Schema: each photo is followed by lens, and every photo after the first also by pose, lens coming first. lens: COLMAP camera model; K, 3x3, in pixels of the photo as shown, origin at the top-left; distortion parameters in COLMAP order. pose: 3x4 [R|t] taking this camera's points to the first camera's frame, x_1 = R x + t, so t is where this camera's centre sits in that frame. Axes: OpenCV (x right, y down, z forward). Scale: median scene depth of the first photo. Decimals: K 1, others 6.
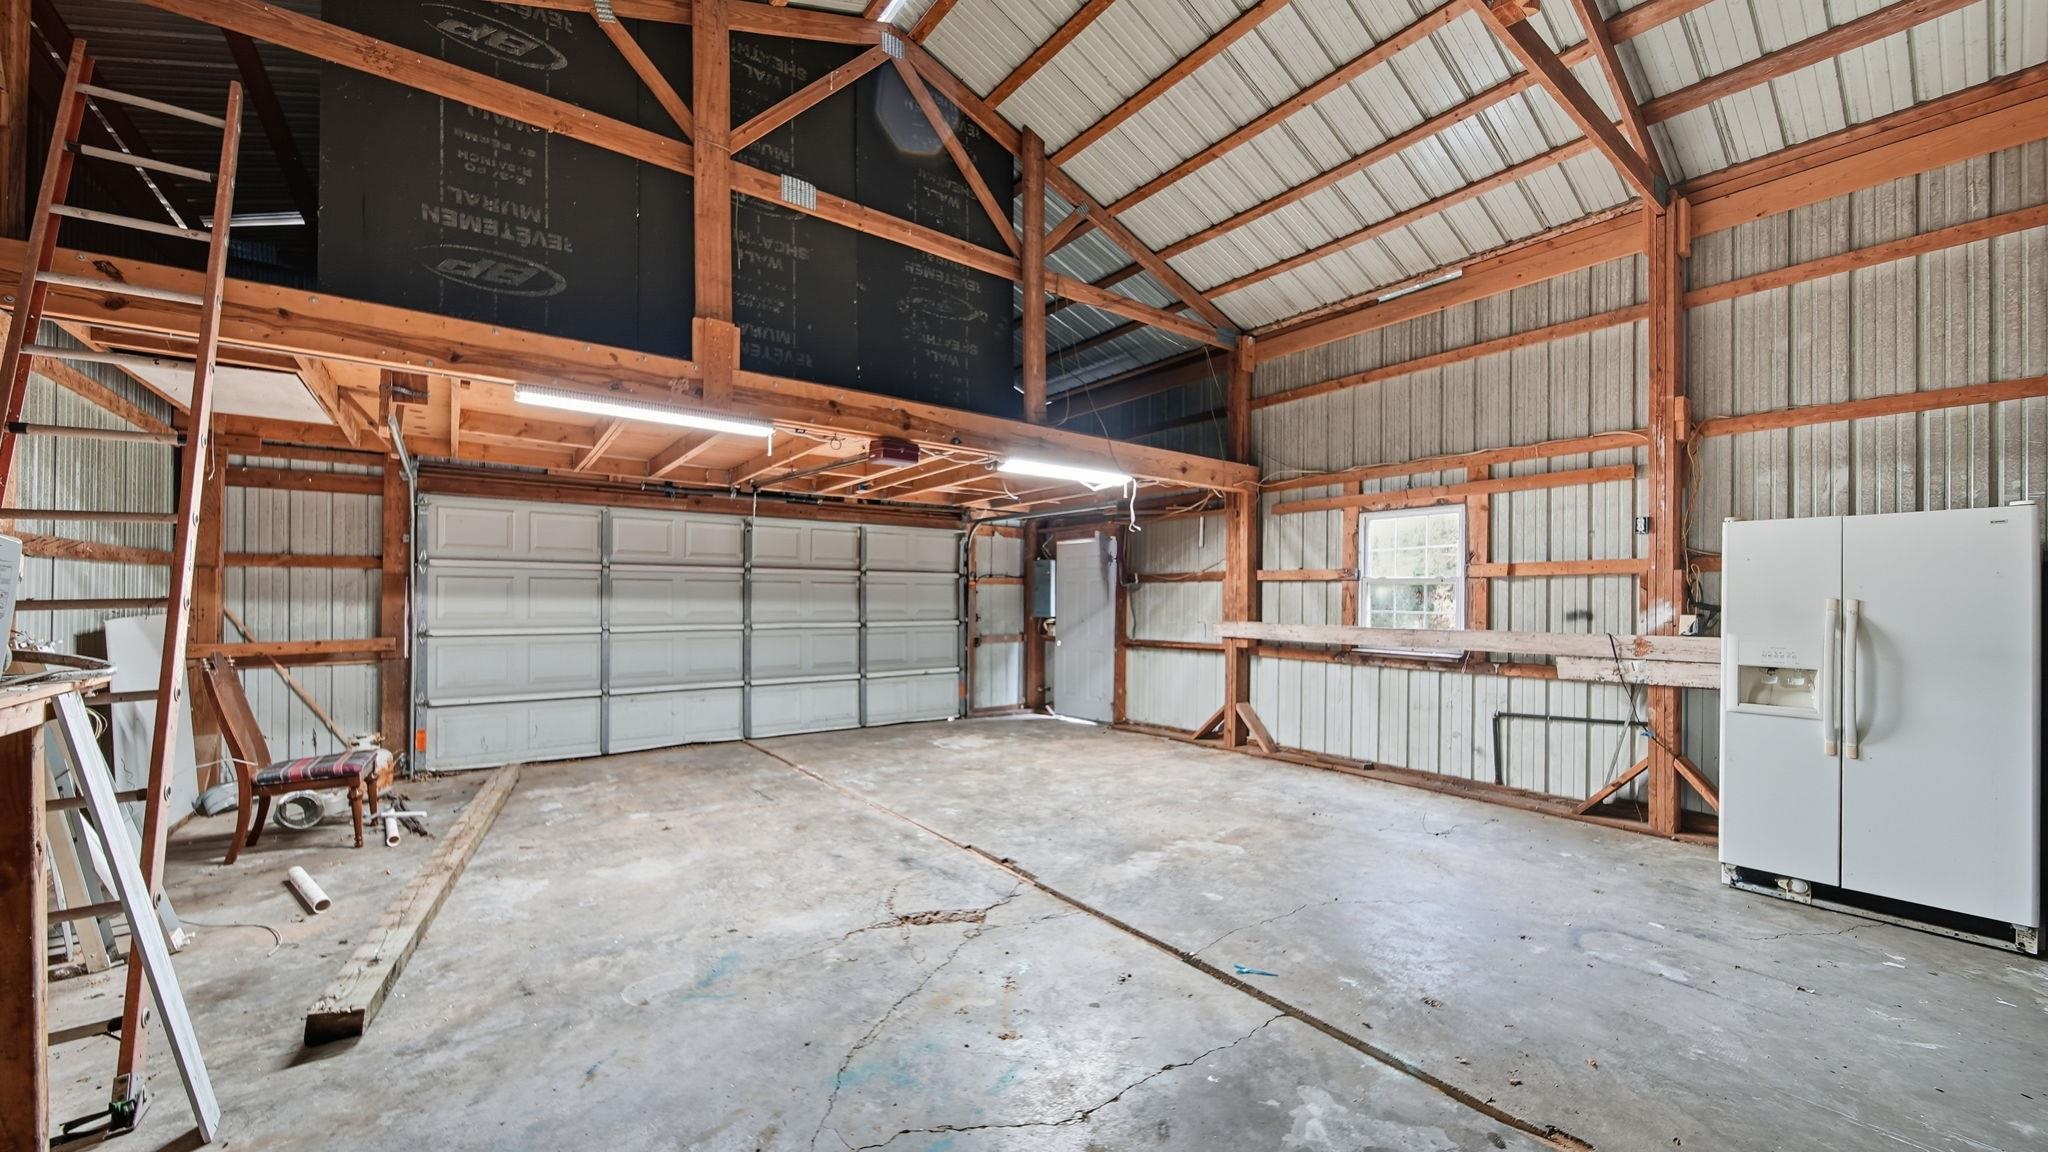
lens RADIAL K [[751.4, 0, 1004.9], [0, 751.4, 589.1], [0, 0, 1]] dist [-0.000140, -0.000239]
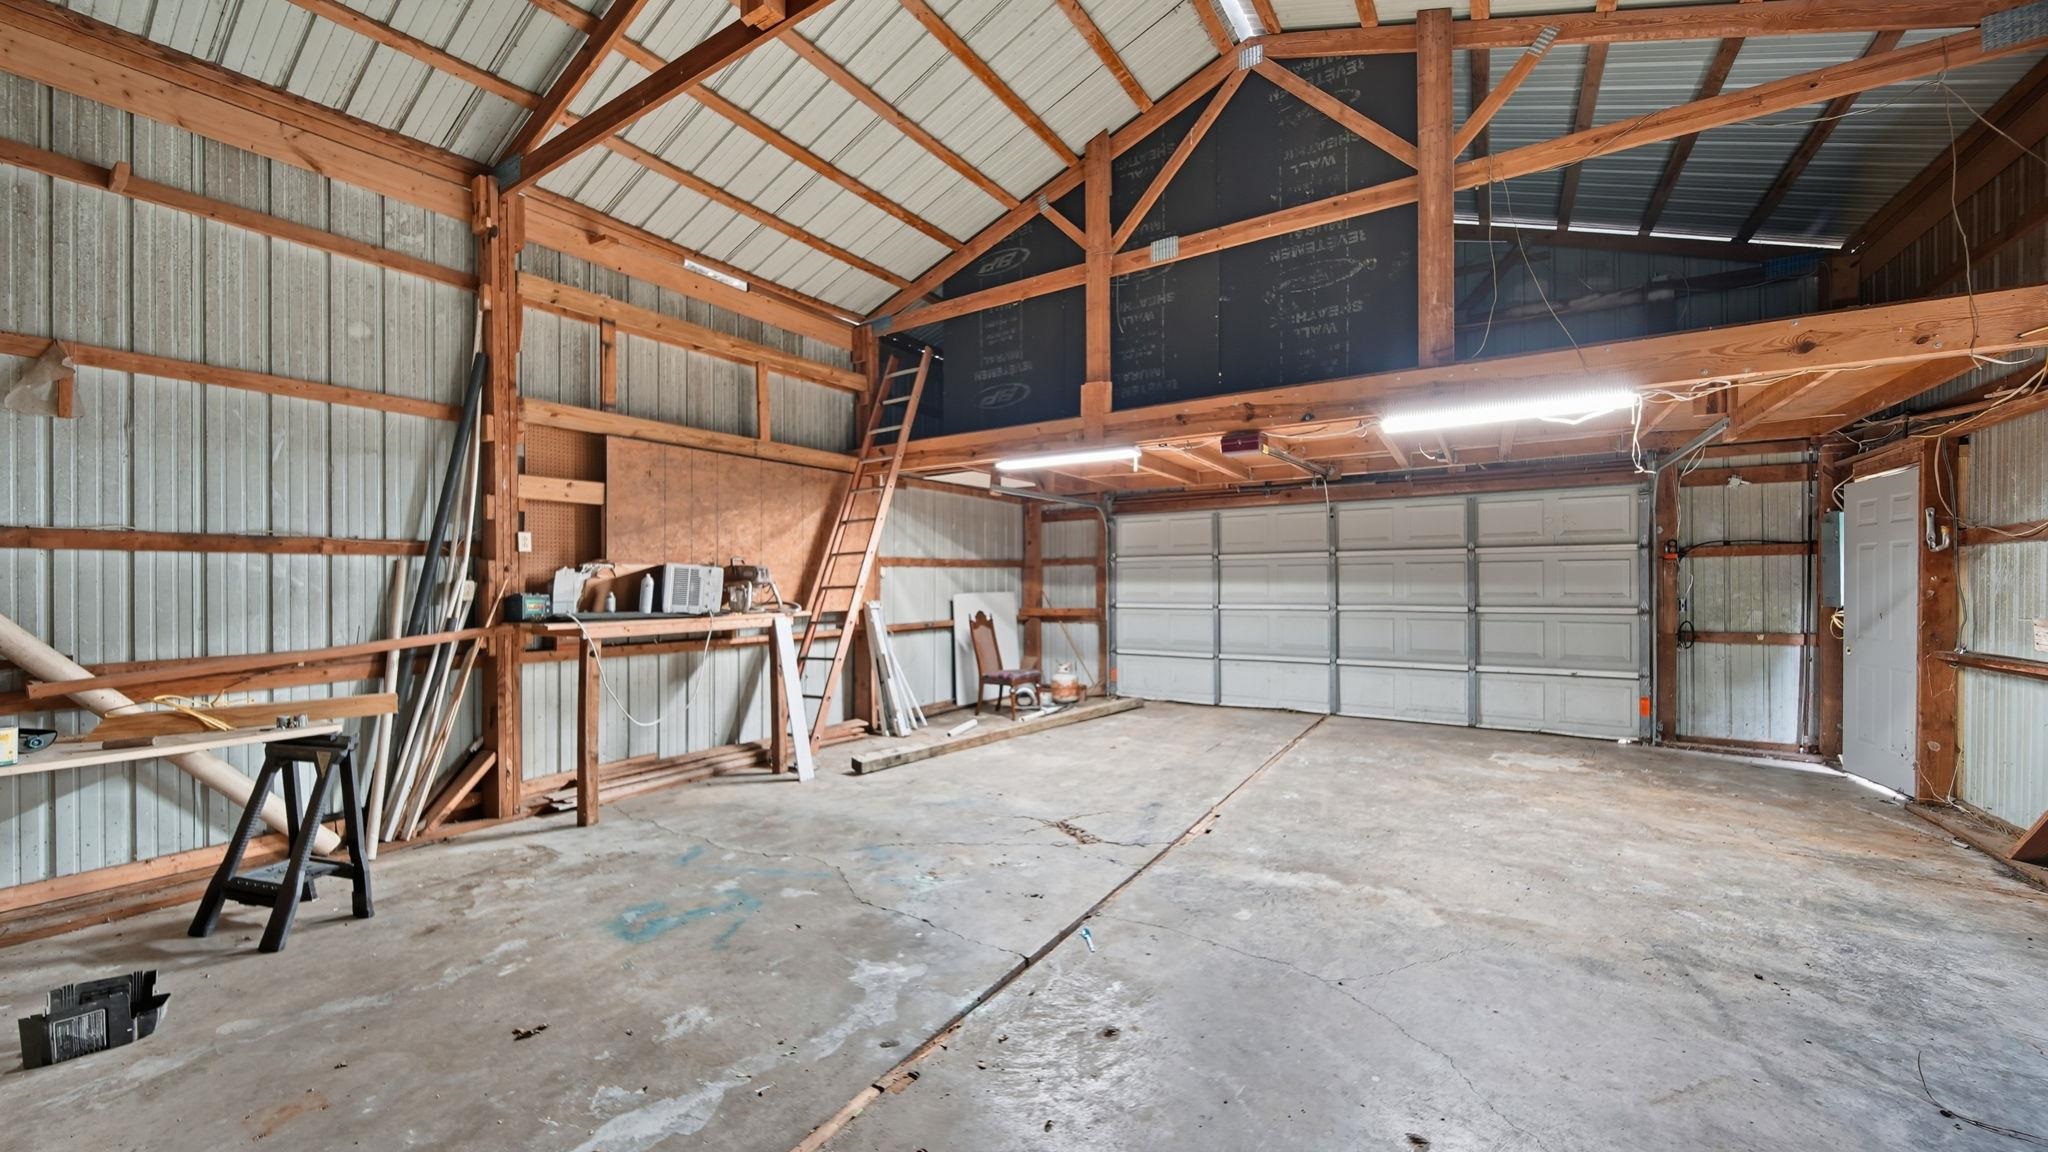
lens RADIAL K [[751.4, 0, 1004.9], [0, 751.4, 589.1], [0, 0, 1]] dist [-0.000140, -0.000239]
pose [[0.339329, 0.002454, -0.940665, 0.700420], [0.021401, 0.999718, 0.010328, 0.004378], [0.940424, -0.023636, 0.339181, 0.301465]]
